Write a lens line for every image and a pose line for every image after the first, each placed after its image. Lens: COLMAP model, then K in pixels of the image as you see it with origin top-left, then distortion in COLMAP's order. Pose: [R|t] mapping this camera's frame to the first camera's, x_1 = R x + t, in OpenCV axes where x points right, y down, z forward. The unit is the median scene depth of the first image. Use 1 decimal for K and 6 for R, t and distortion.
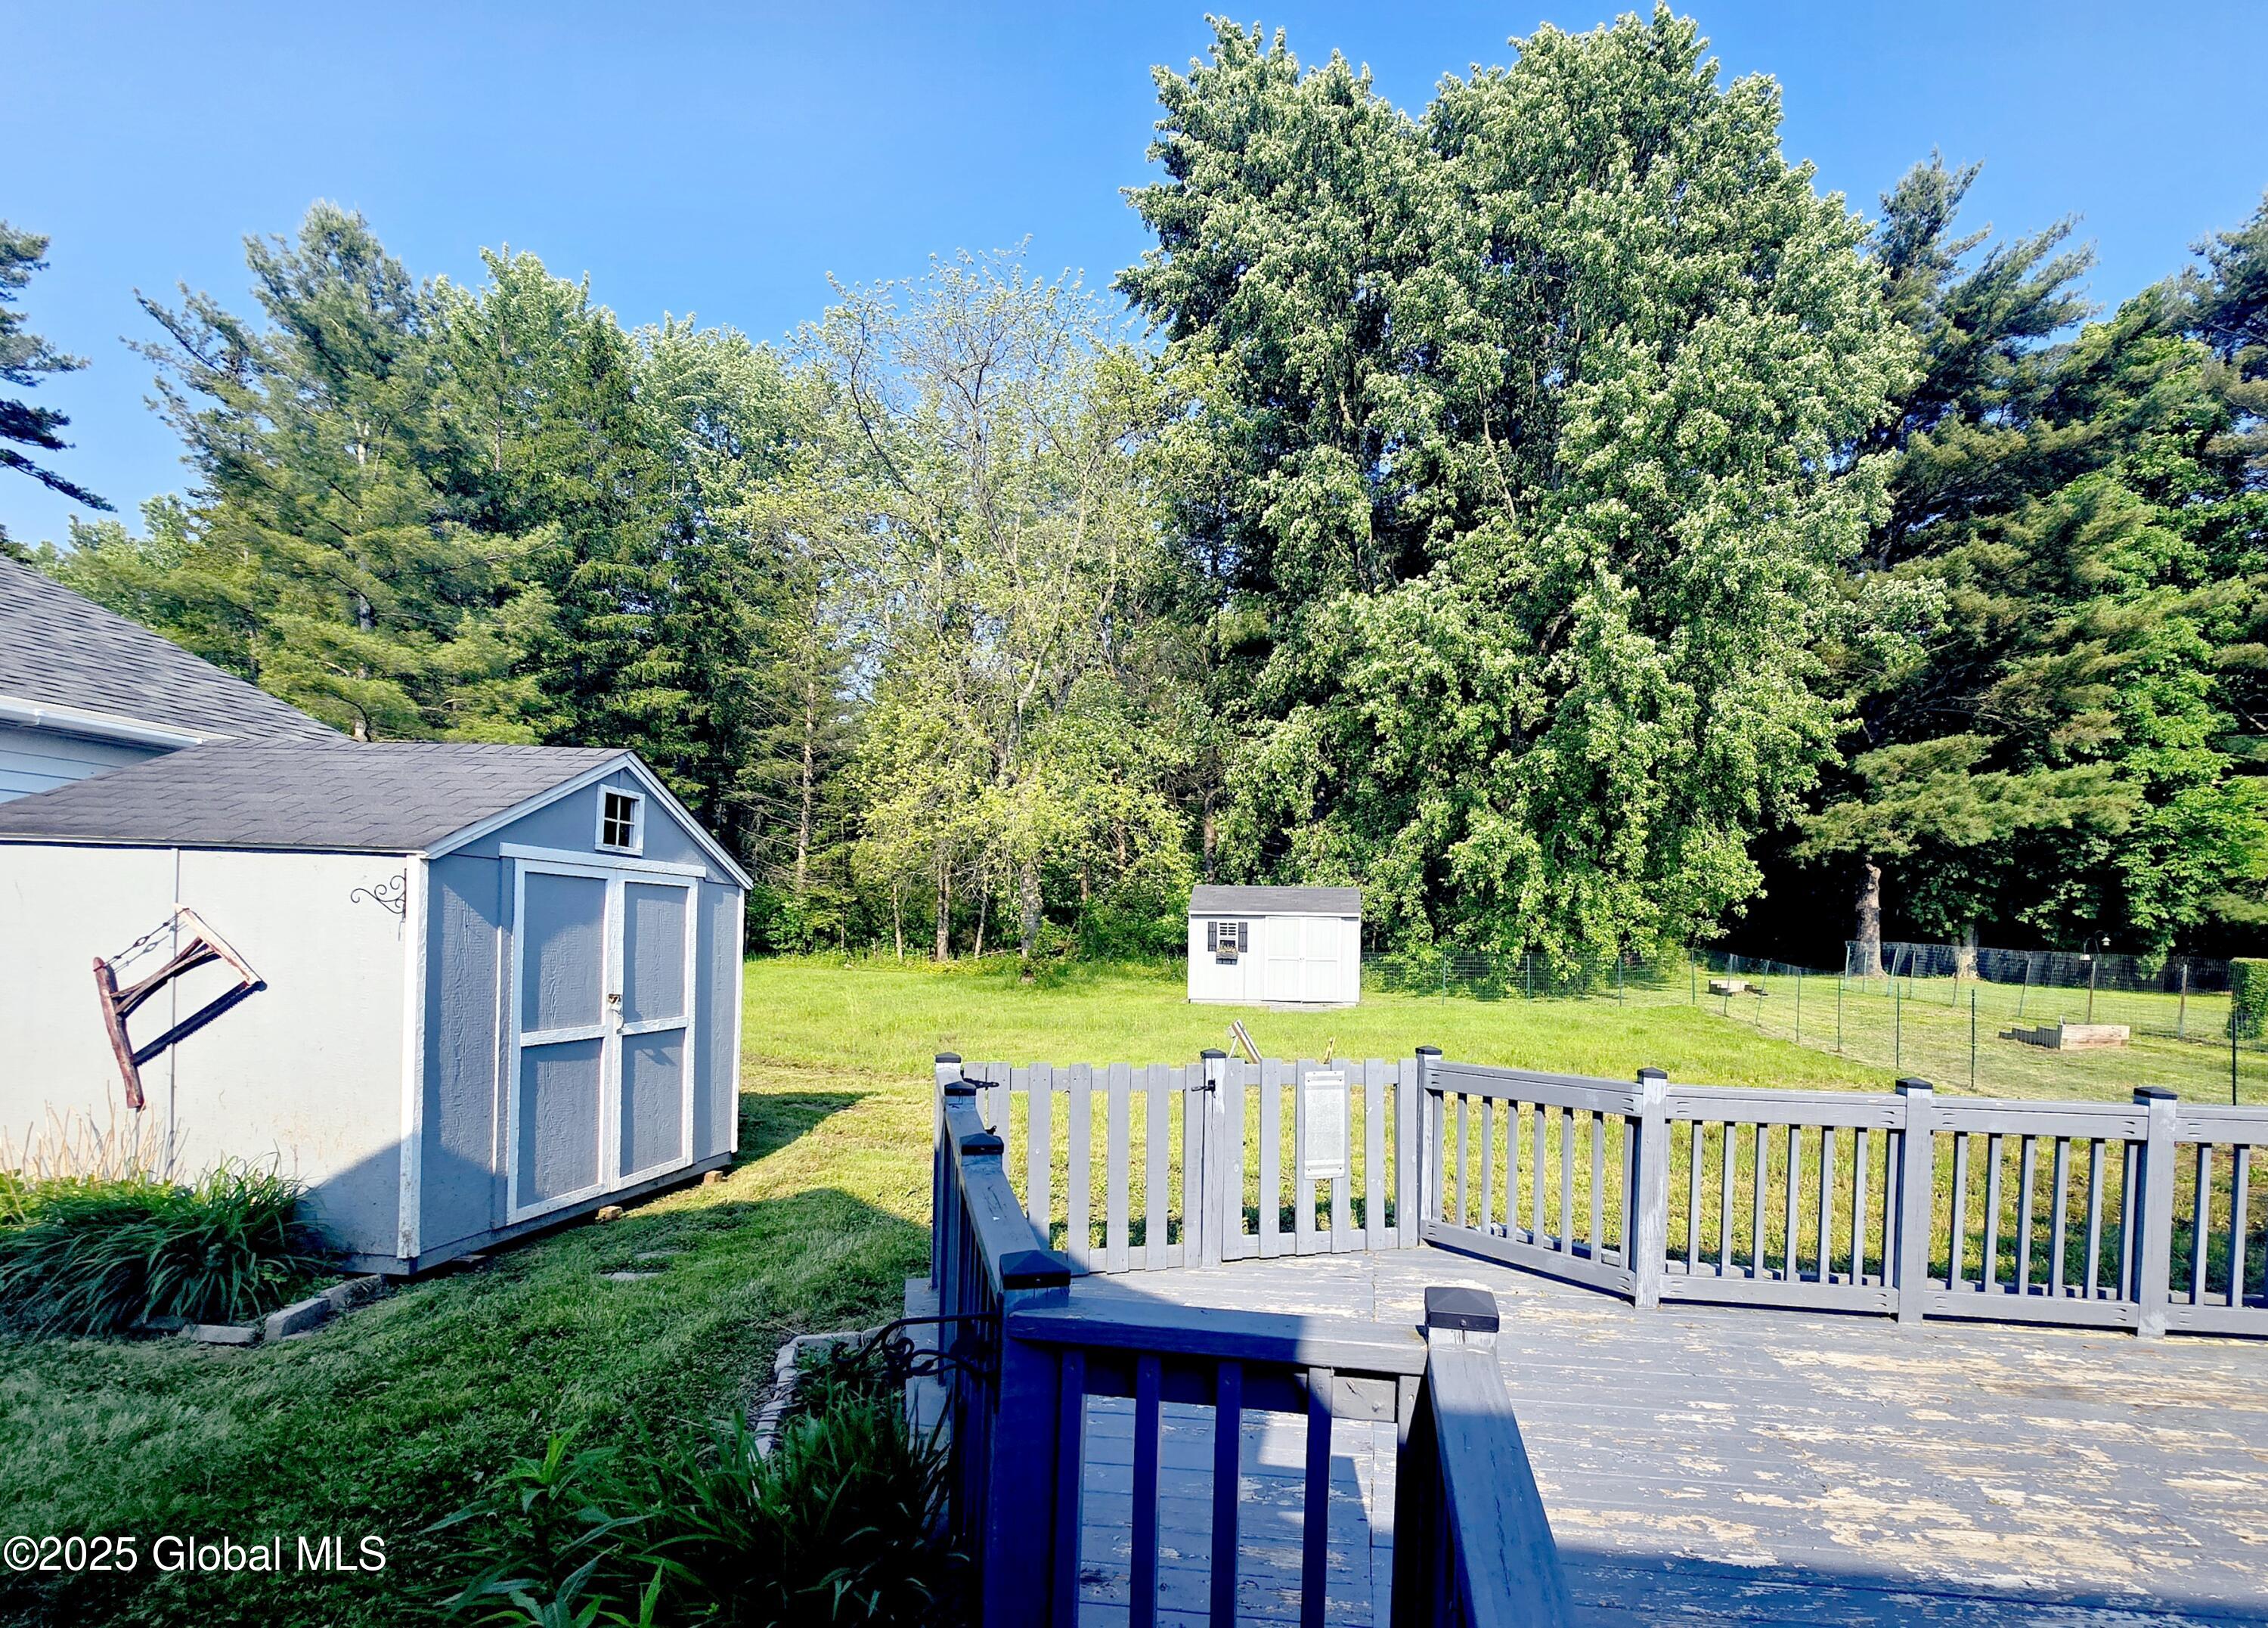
lens RADIAL K [[1021.3, 0, 1289.4], [0, 1021.3, 944.1], [0, 0, 1]] dist [-0.003813, 0.000205]
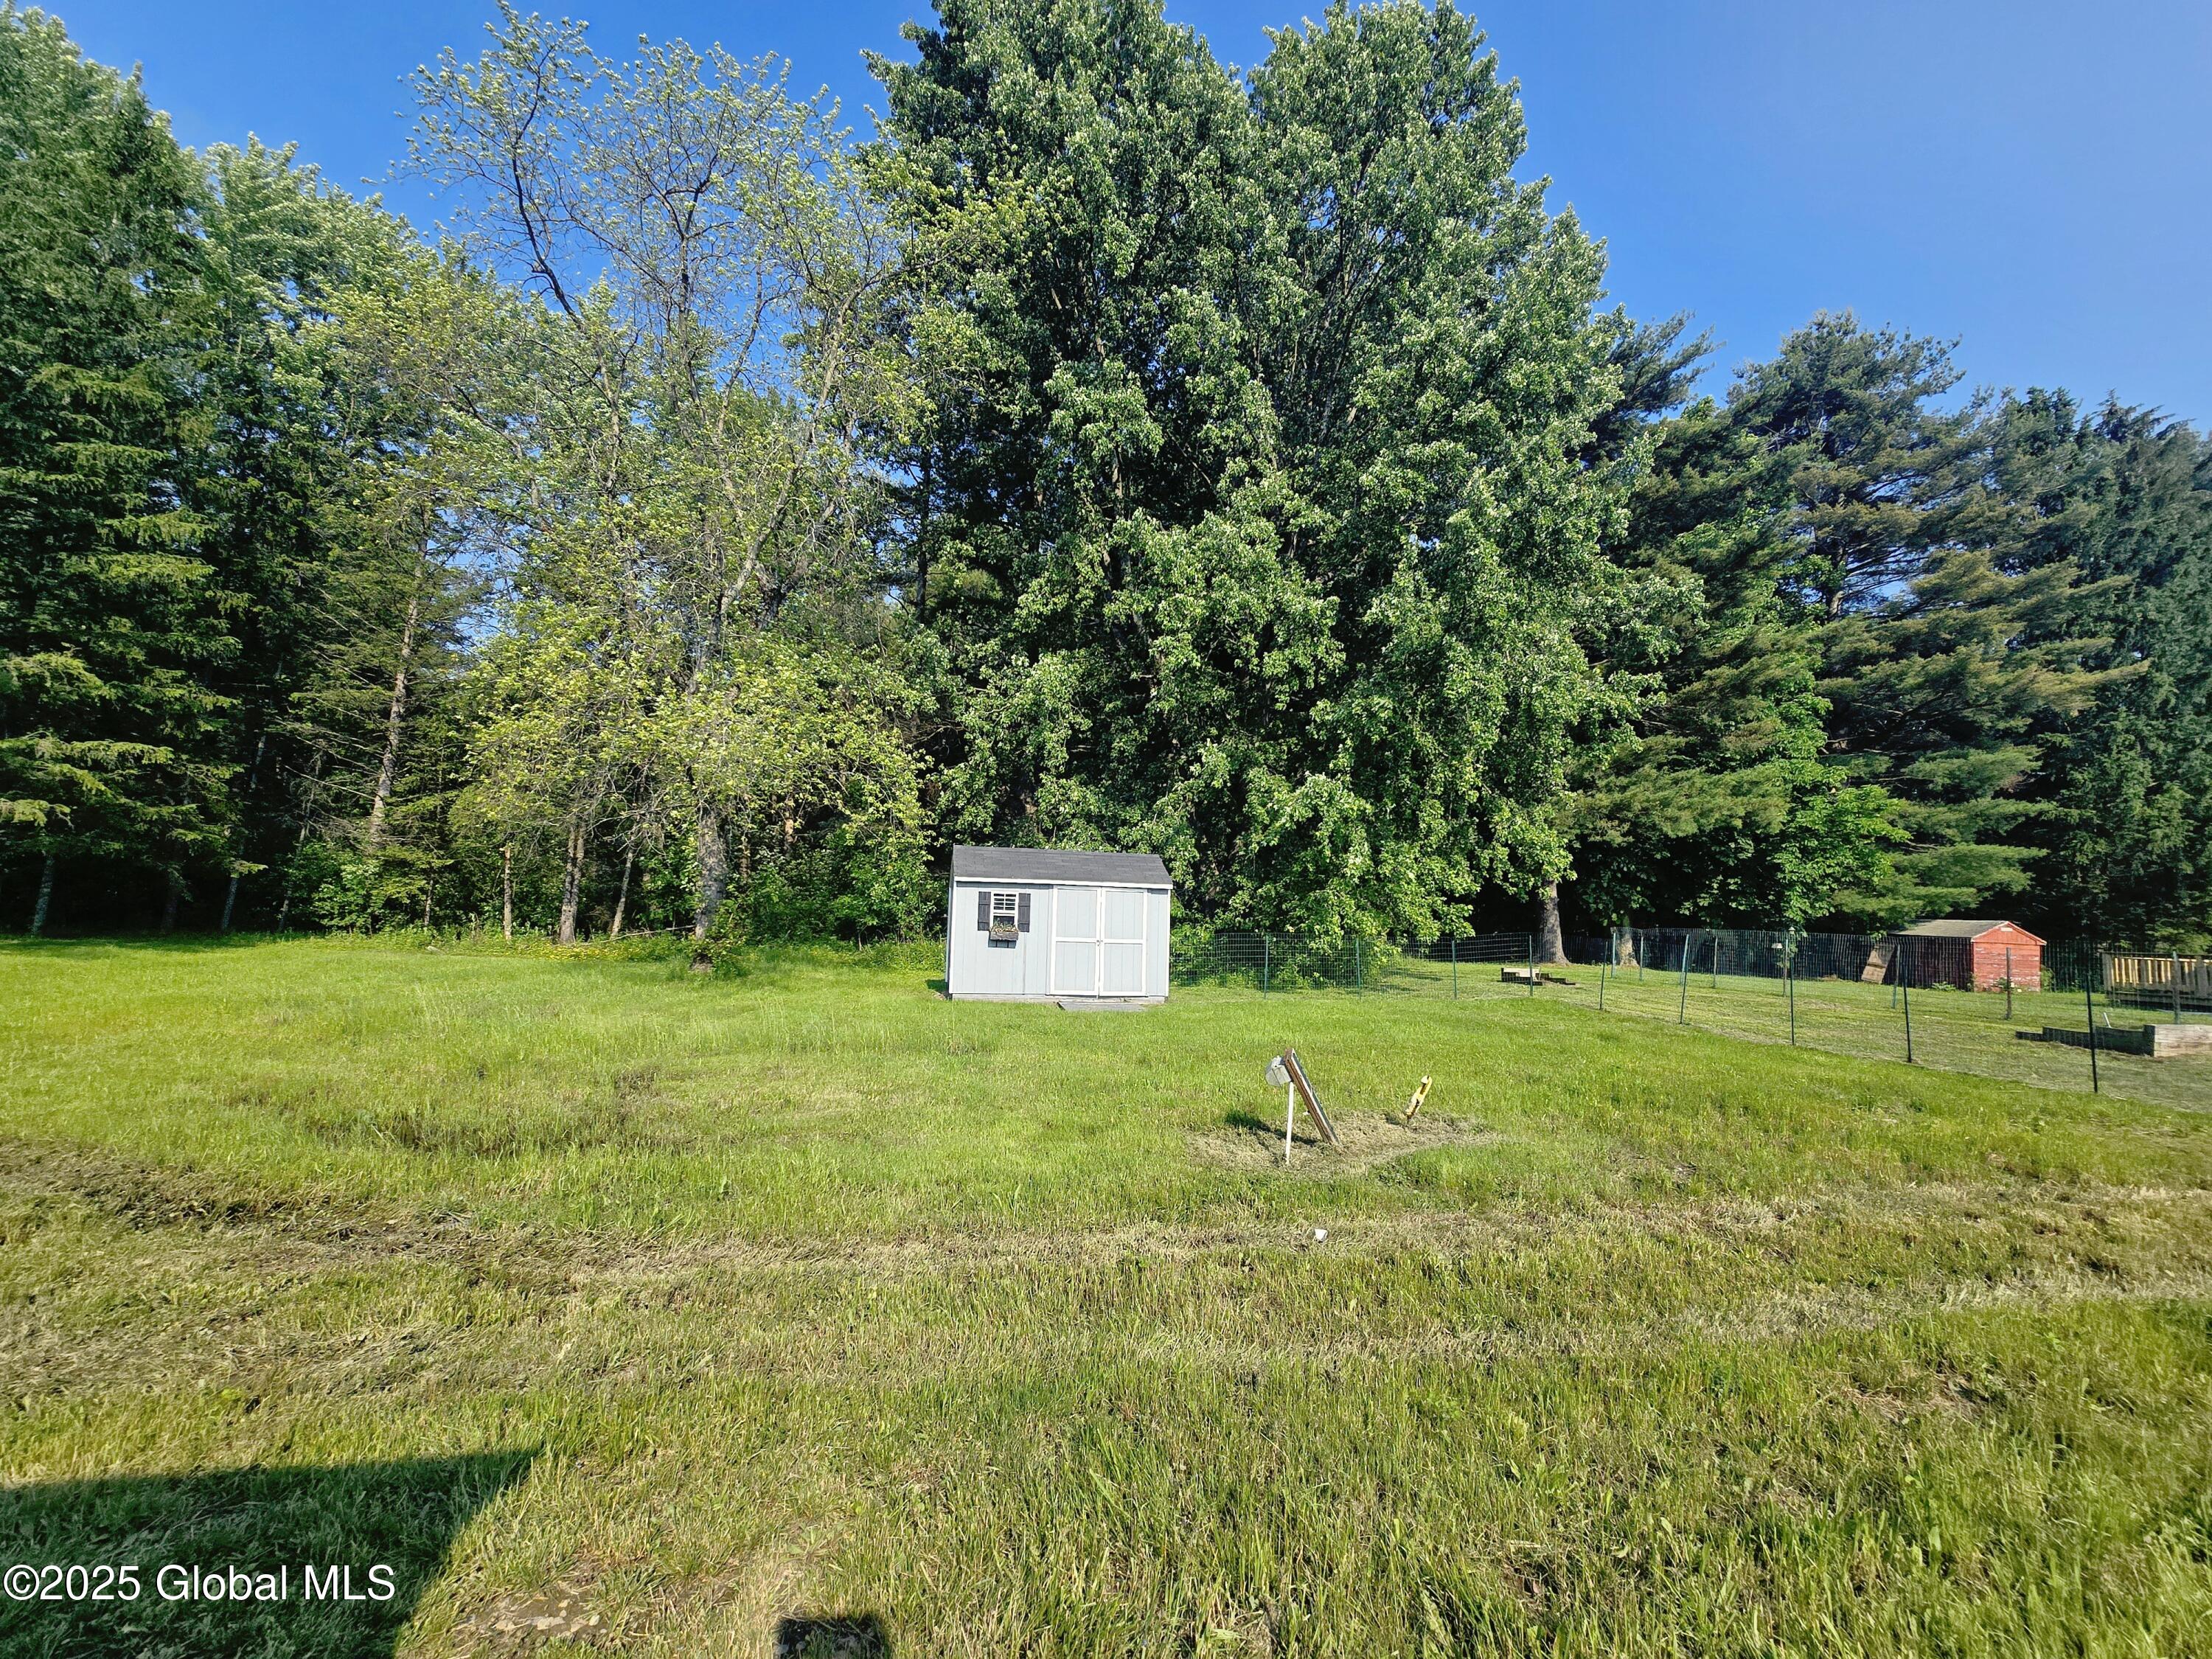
lens RADIAL K [[897.1, 0, 1113.0], [0, 897.1, 833.3], [0, 0, 1]] dist [-0.005511, -0.000079]
pose [[0.971650, 0.035072, 0.233808, -0.114219], [-0.008773, 0.993603, -0.112587, 0.007657], [-0.236261, 0.107344, 0.965742, 0.264086]]
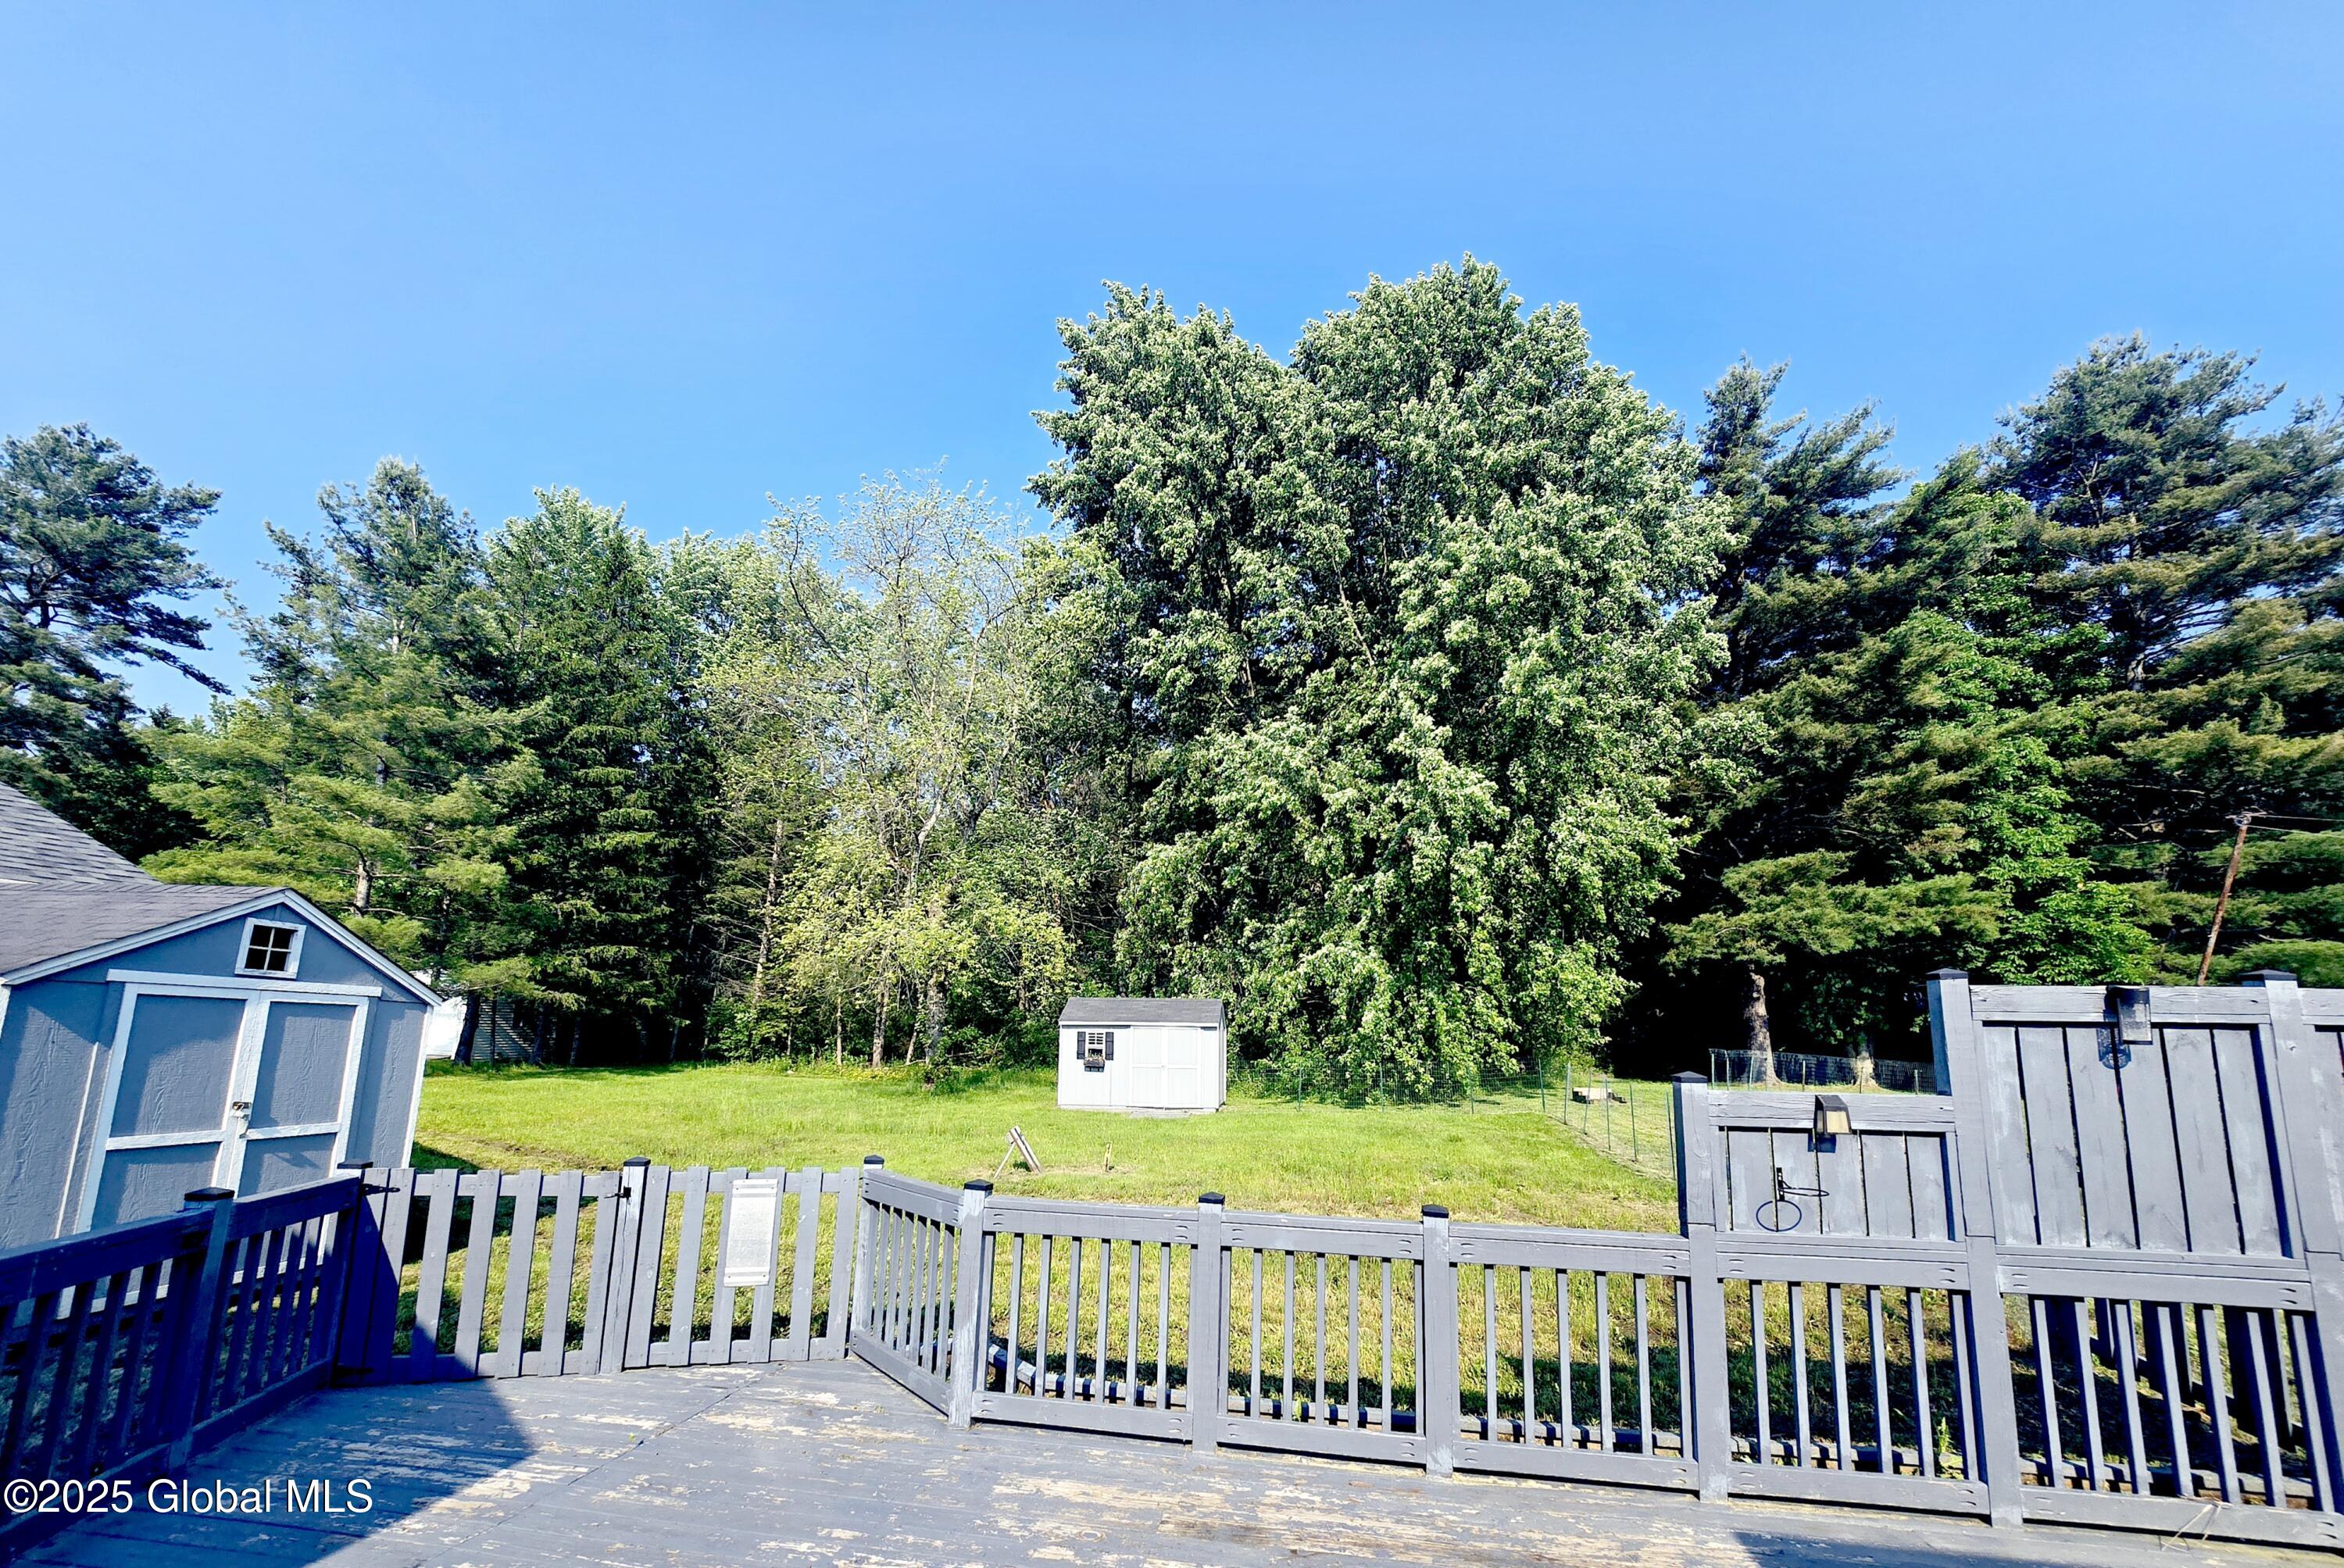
lens RADIAL K [[949.8, 0, 1200.7], [0, 949.8, 887.5], [0, 0, 1]] dist [-0.005116, -0.000486]
pose [[0.997659, -0.012865, -0.067163, 0.096393], [0.001295, 0.985524, -0.169530, -0.001325], [0.068372, 0.169046, 0.983234, 0.001356]]
